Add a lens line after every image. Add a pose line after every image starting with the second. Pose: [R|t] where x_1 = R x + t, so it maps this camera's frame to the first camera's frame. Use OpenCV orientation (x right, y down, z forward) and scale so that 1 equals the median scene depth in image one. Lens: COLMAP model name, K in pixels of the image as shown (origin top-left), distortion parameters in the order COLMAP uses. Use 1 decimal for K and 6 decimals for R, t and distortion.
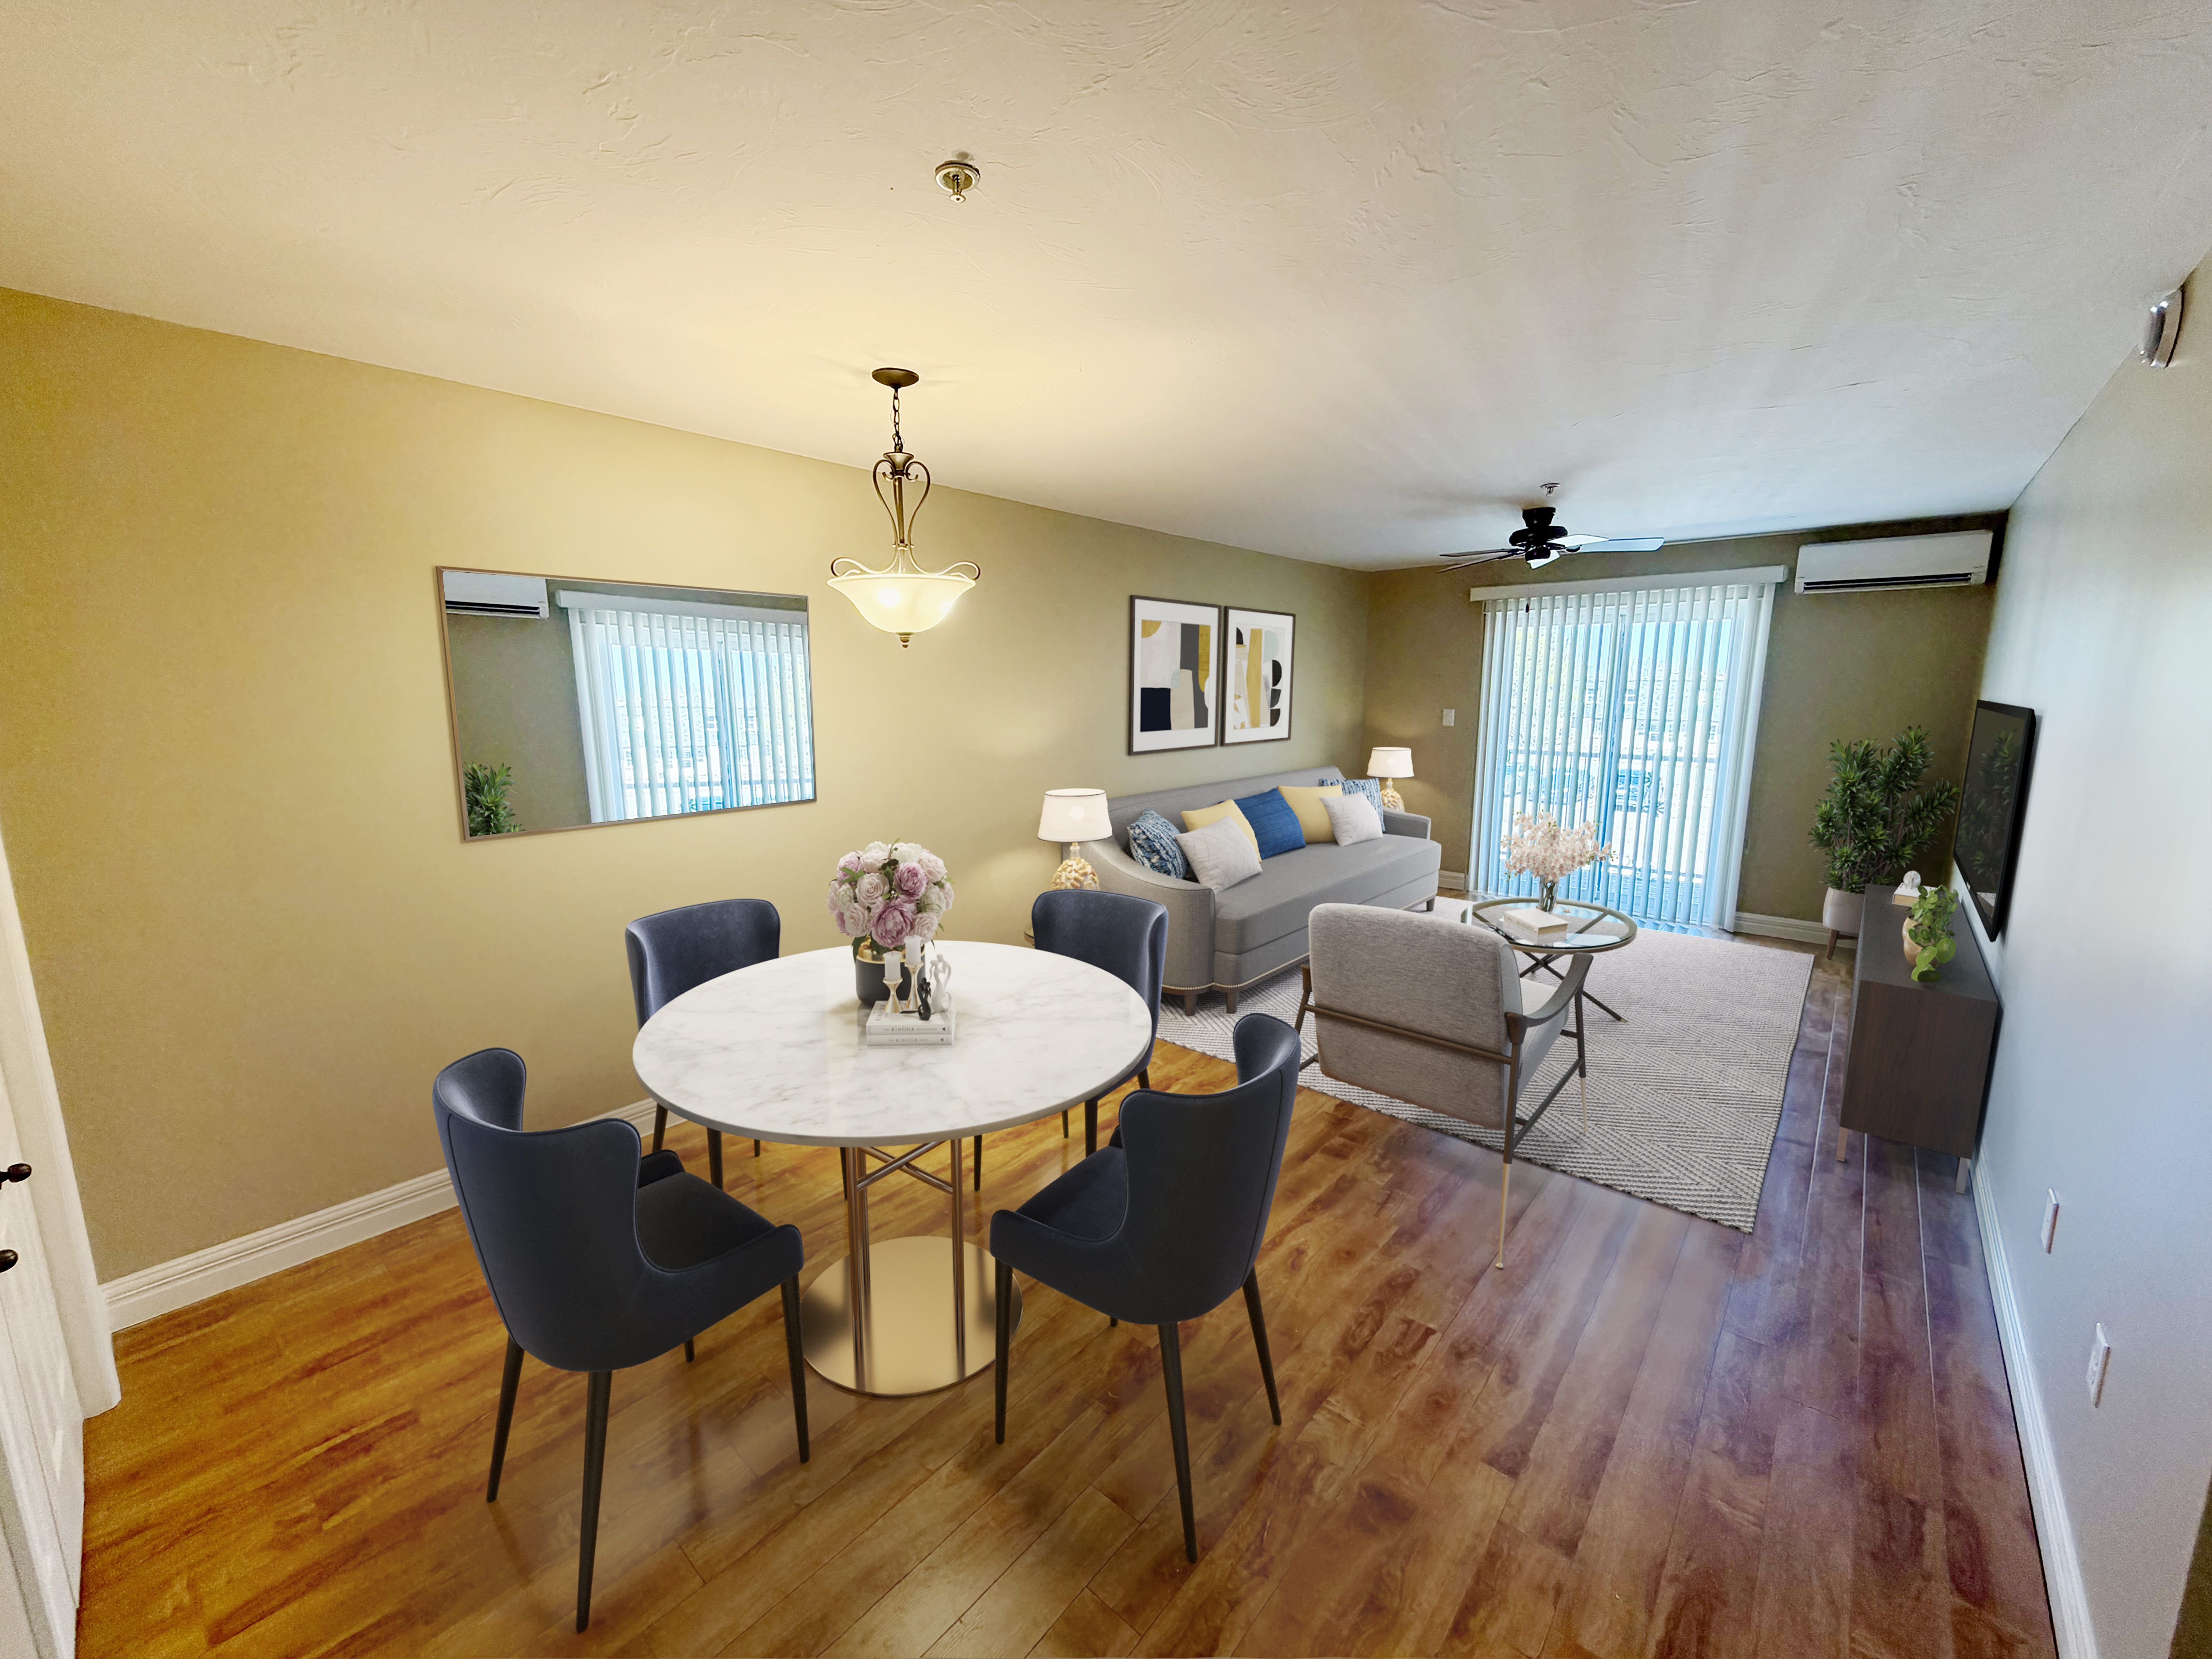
lens RADIAL K [[879.1, 0, 1107.9], [0, 879.1, 838.0], [0, 0, 1]] dist [0.000368, 0.000007]
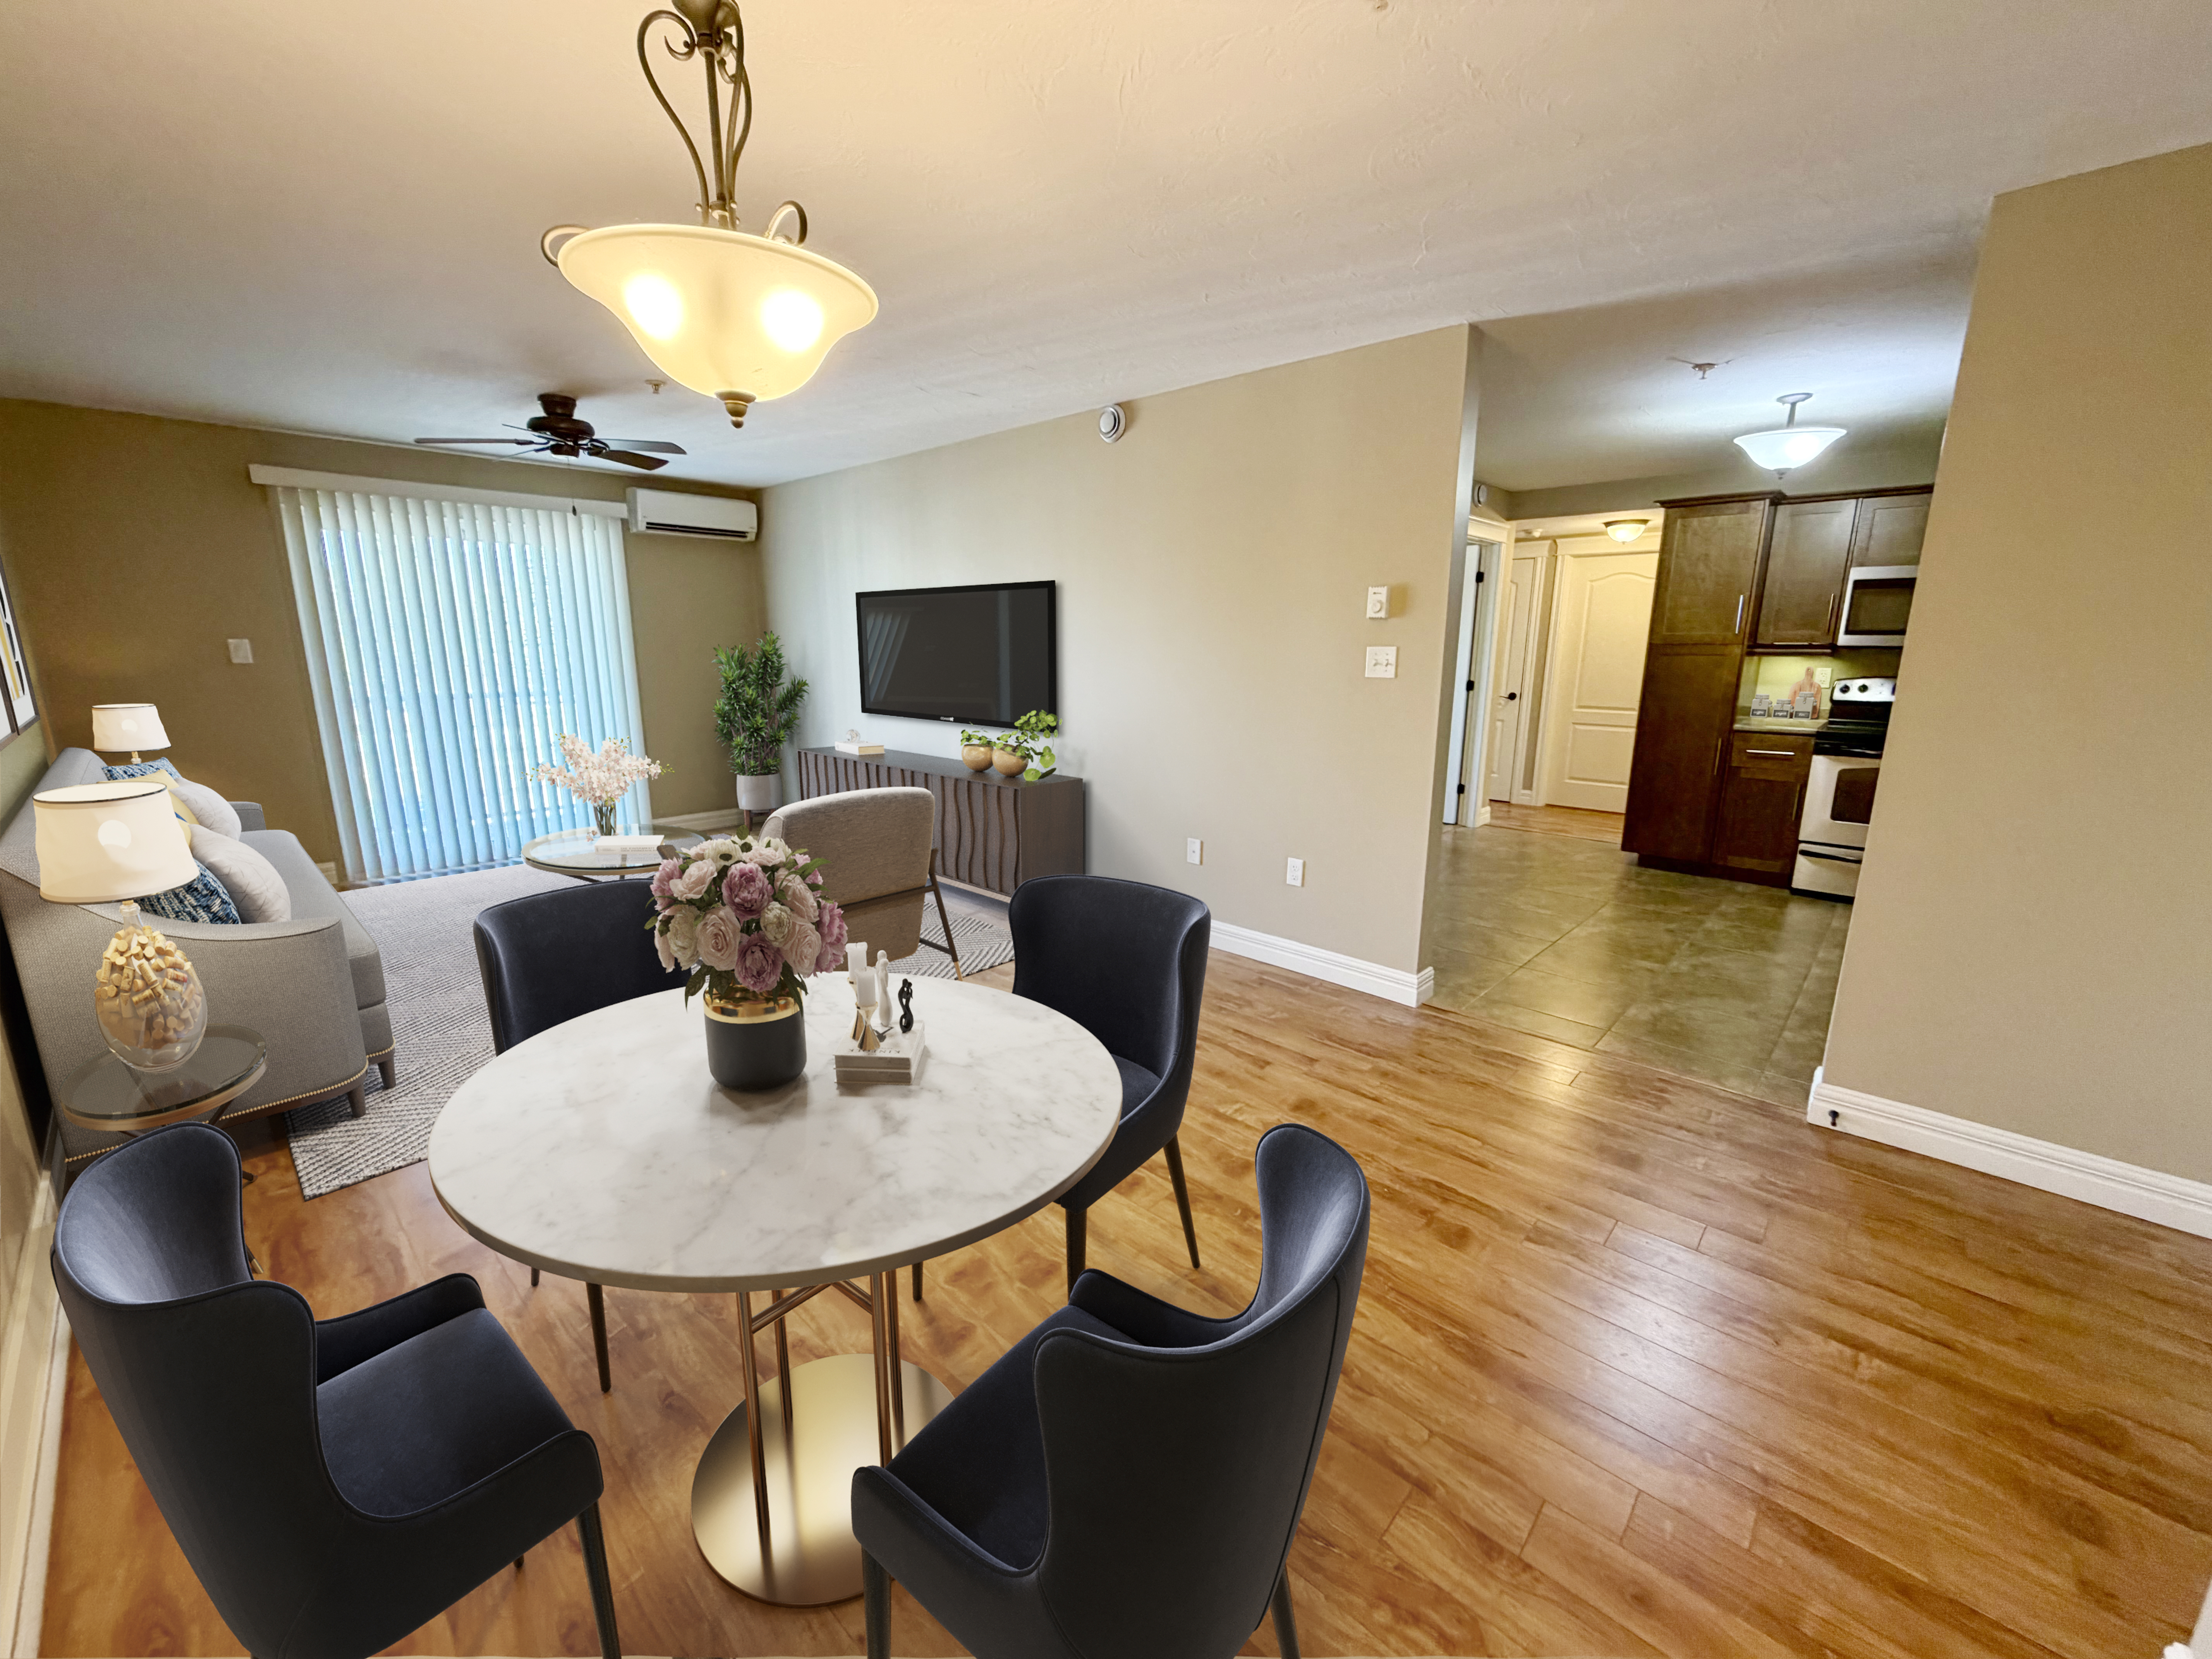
lens RADIAL K [[879.1, 0, 1102.4], [0, 879.1, 825.4], [0, 0, 1]] dist [0.000368, 0.000007]
pose [[0.041546, -0.202324, 0.978437, -0.436723], [0.171862, 0.966134, 0.192482, -0.031741], [-0.984245, 0.160159, 0.074911, 0.451981]]
